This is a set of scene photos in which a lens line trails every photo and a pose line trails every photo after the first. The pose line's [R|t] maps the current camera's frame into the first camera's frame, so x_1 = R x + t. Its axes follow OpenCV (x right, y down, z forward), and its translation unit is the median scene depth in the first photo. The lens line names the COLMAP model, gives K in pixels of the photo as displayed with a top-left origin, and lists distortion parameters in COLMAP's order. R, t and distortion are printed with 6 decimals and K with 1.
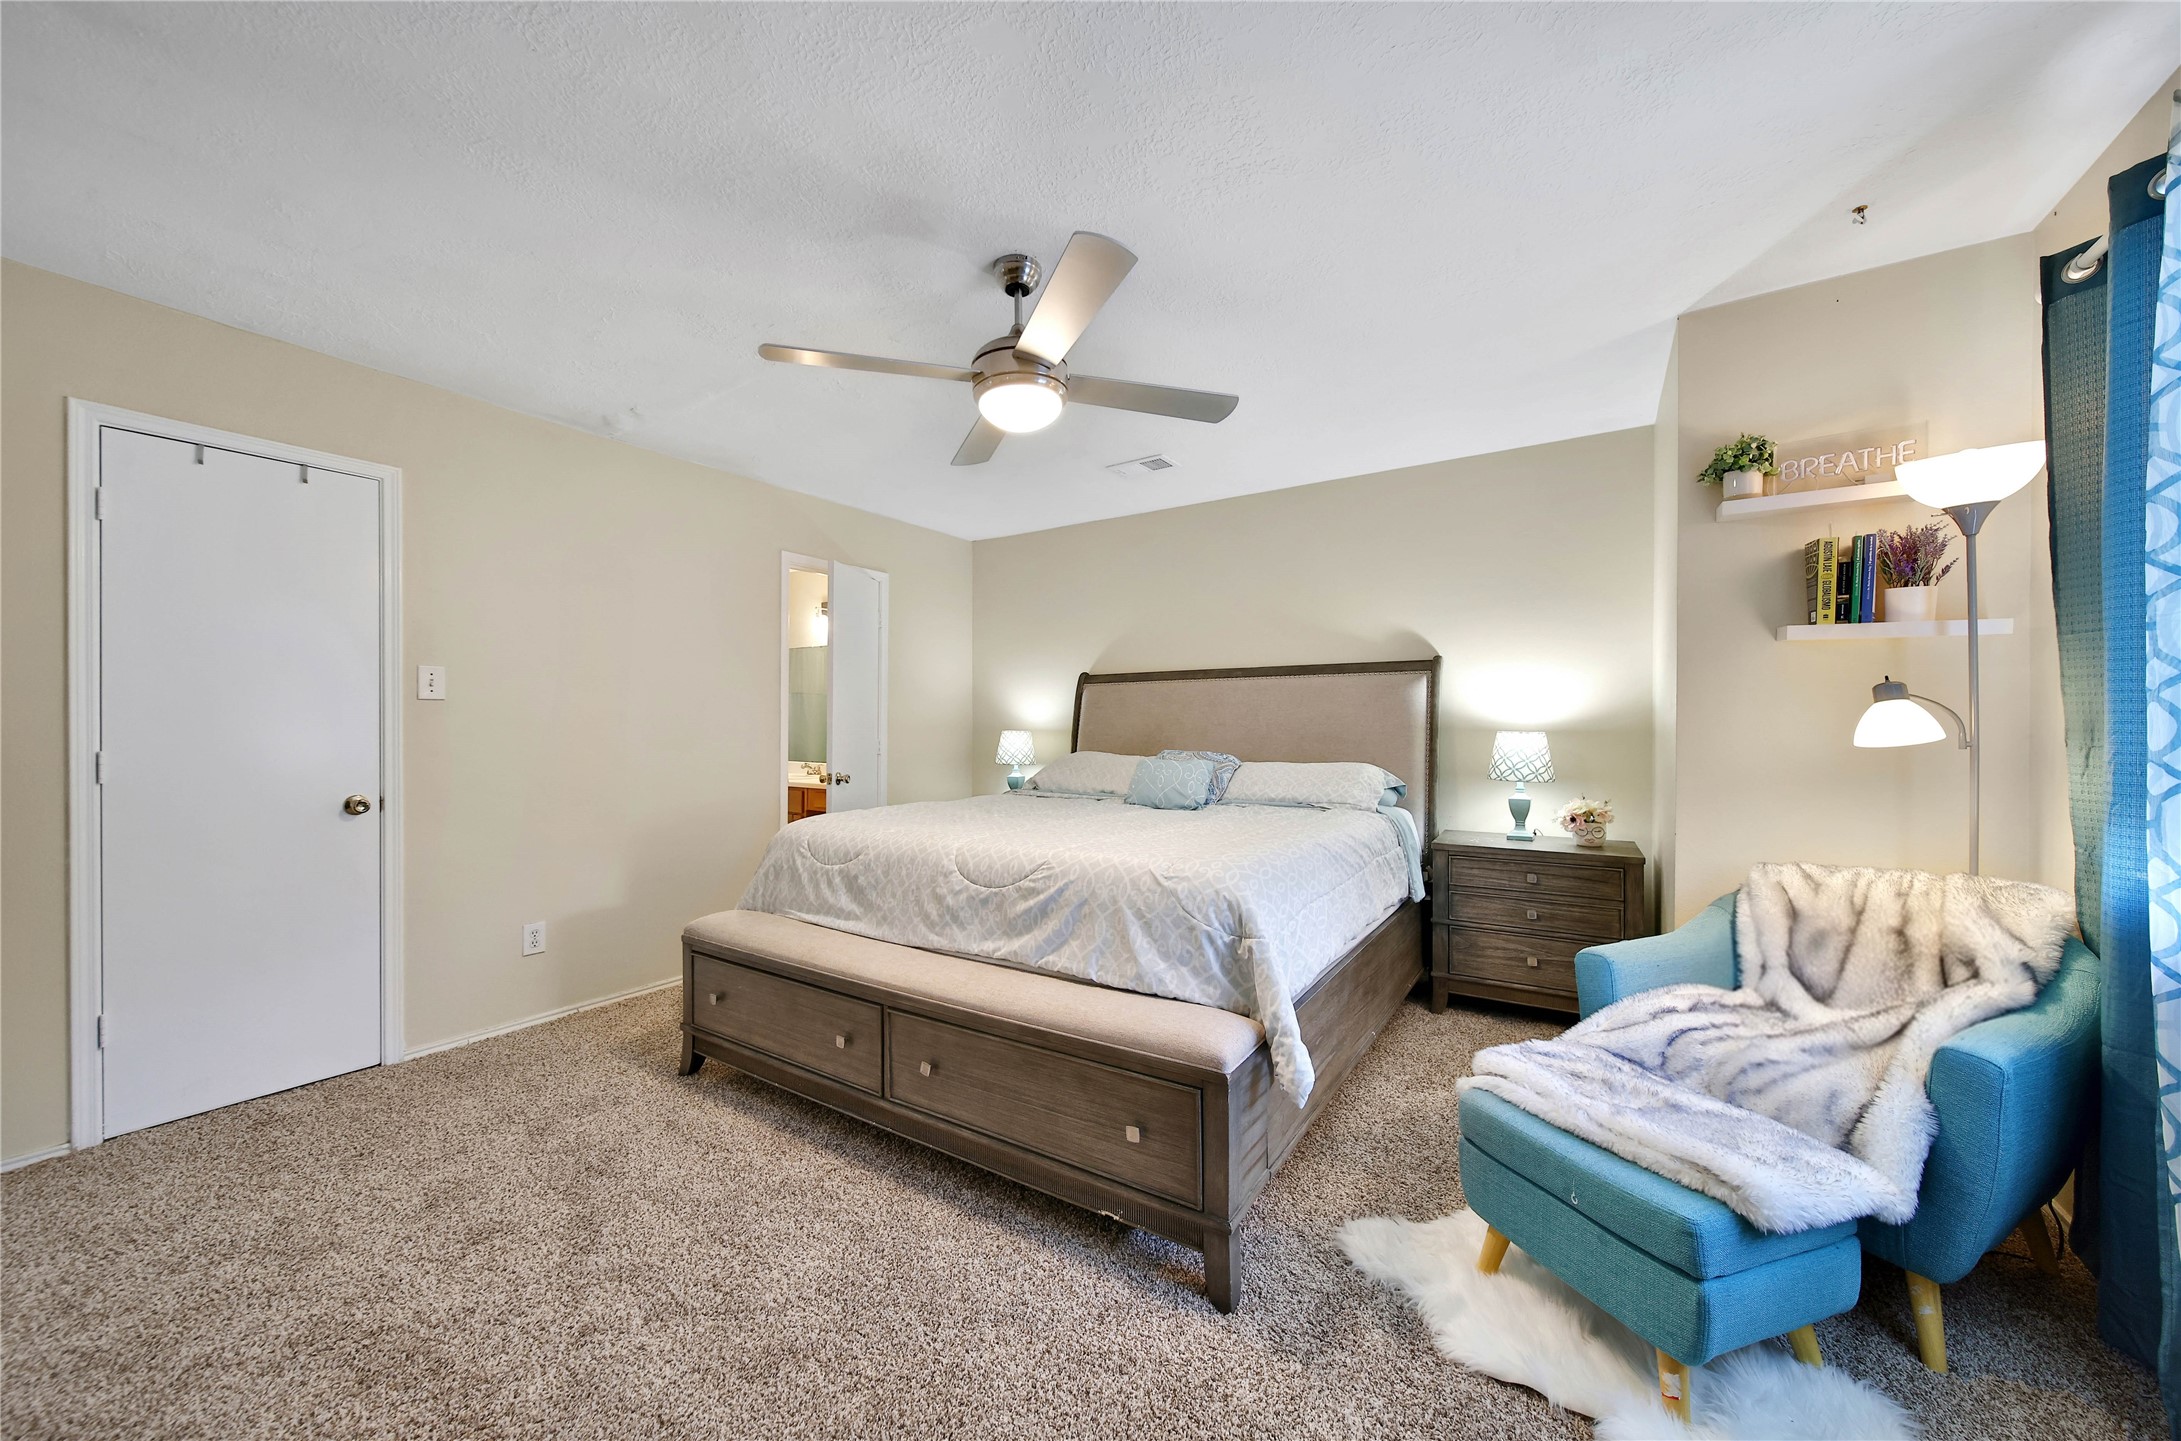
lens RADIAL K [[811.7, 0, 1085.8], [0, 811.7, 680.7], [0, 0, 1]] dist [-0.000799, -0.000046]
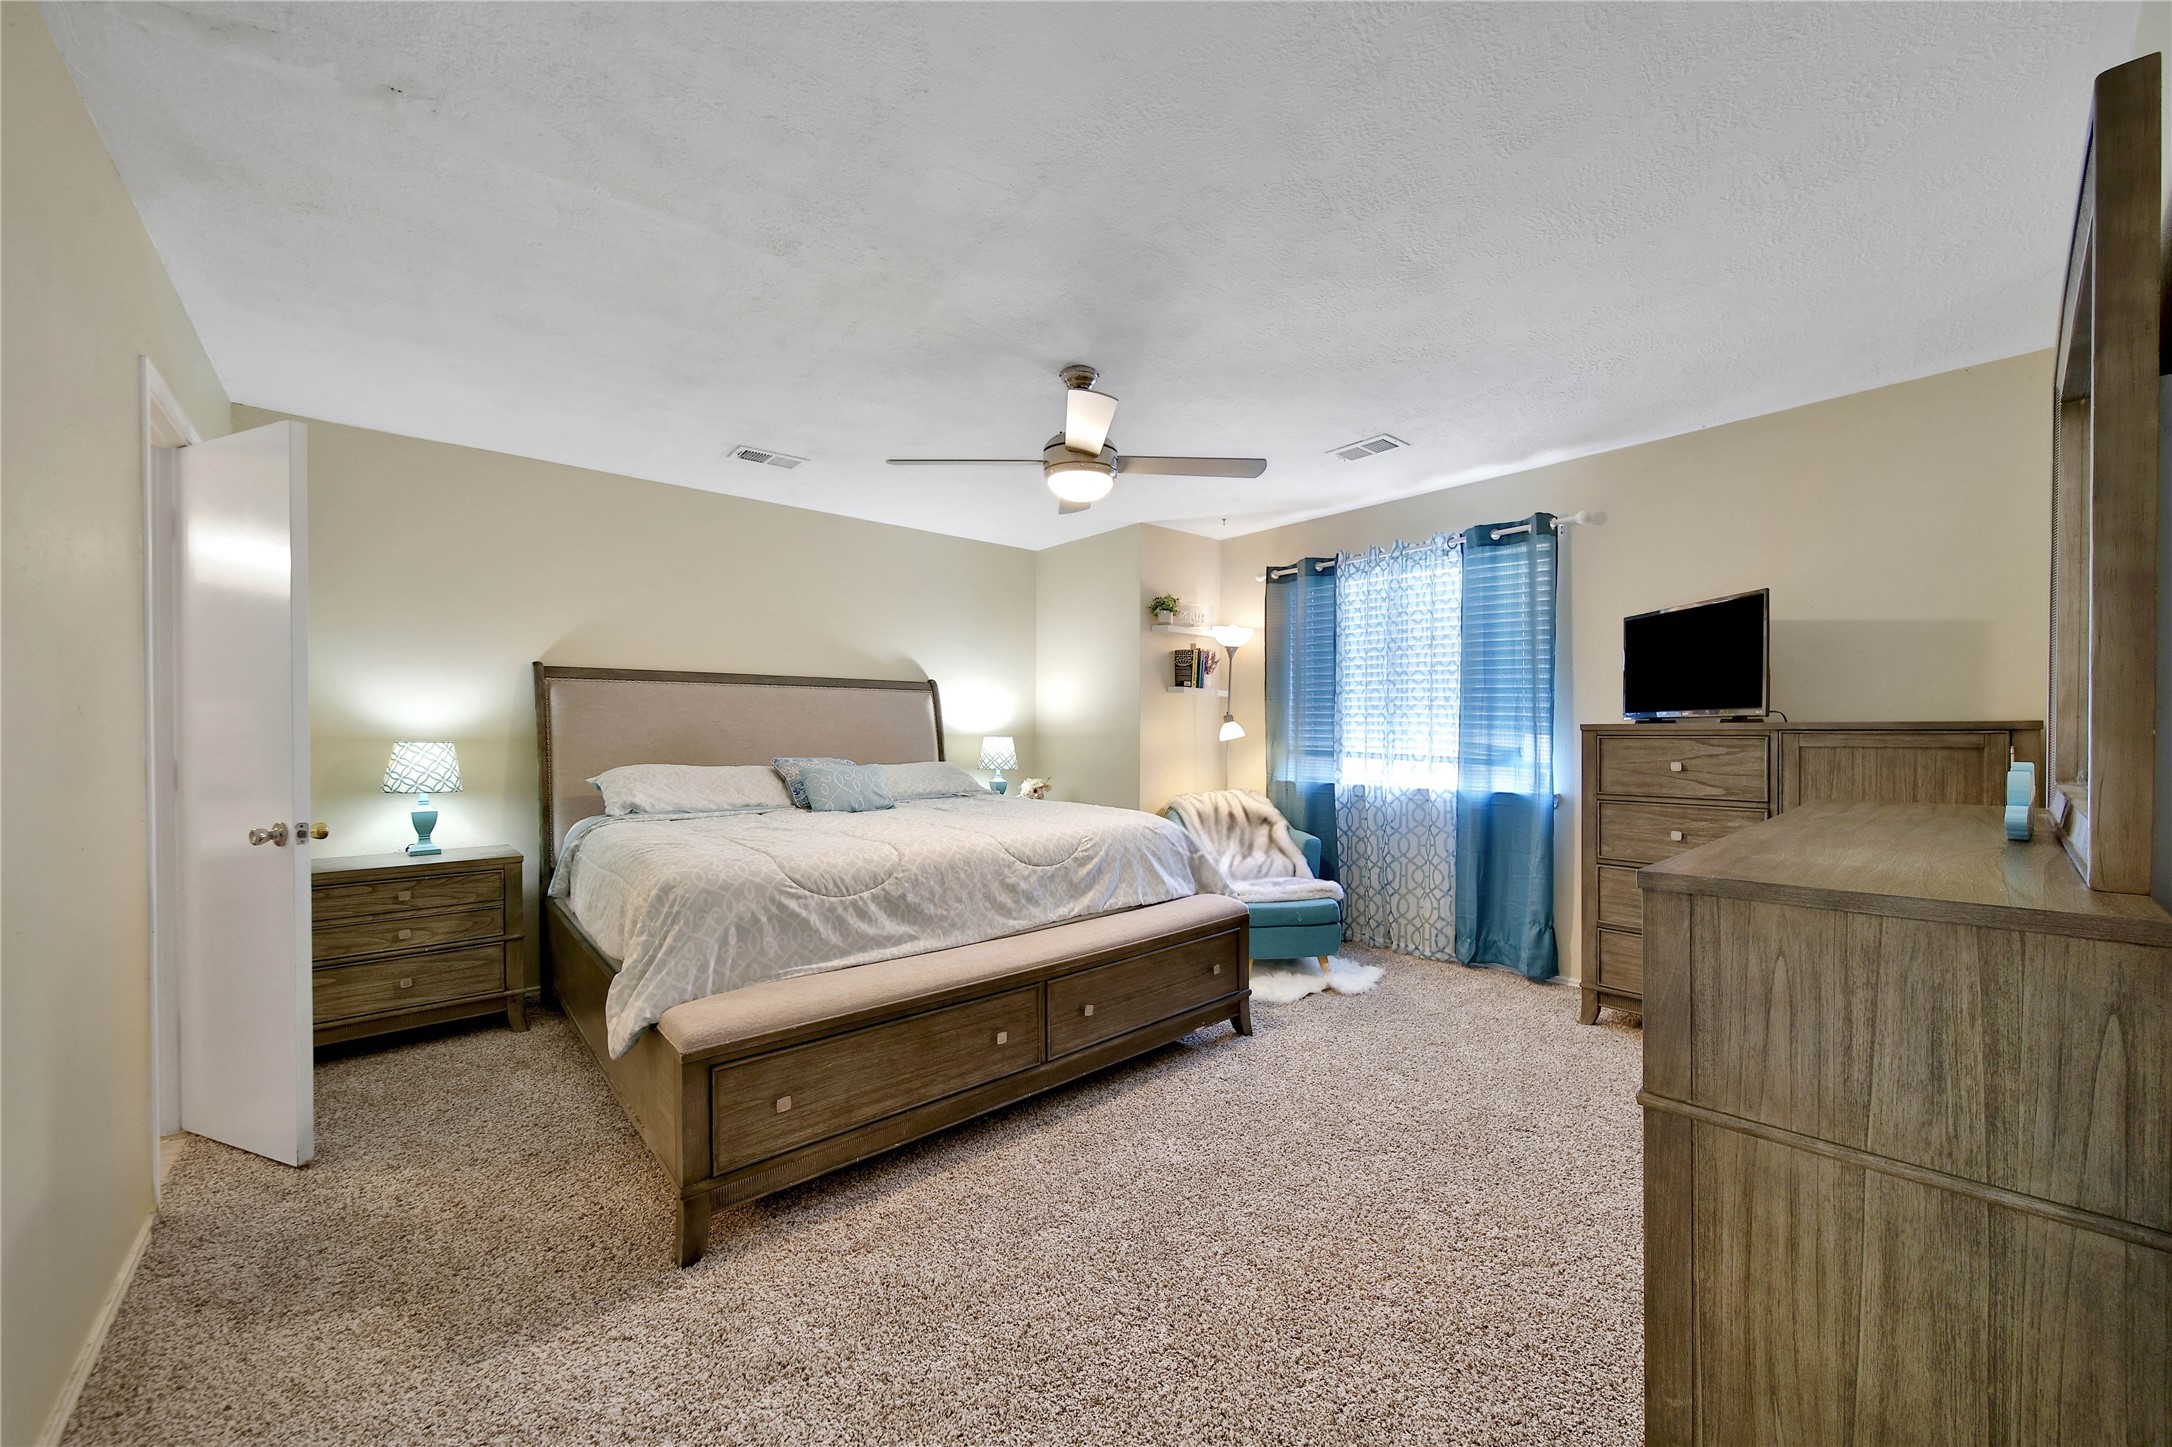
lens RADIAL K [[758.4, 0, 1085.8], [0, 758.4, 729.6], [0, 0, 1]] dist [0.000556, 0.000012]
pose [[0.278231, 0.001882, 0.960512, -1.147363], [-0.053427, 0.998480, 0.013520, 0.034123], [-0.959027, -0.055079, 0.277909, 0.627533]]
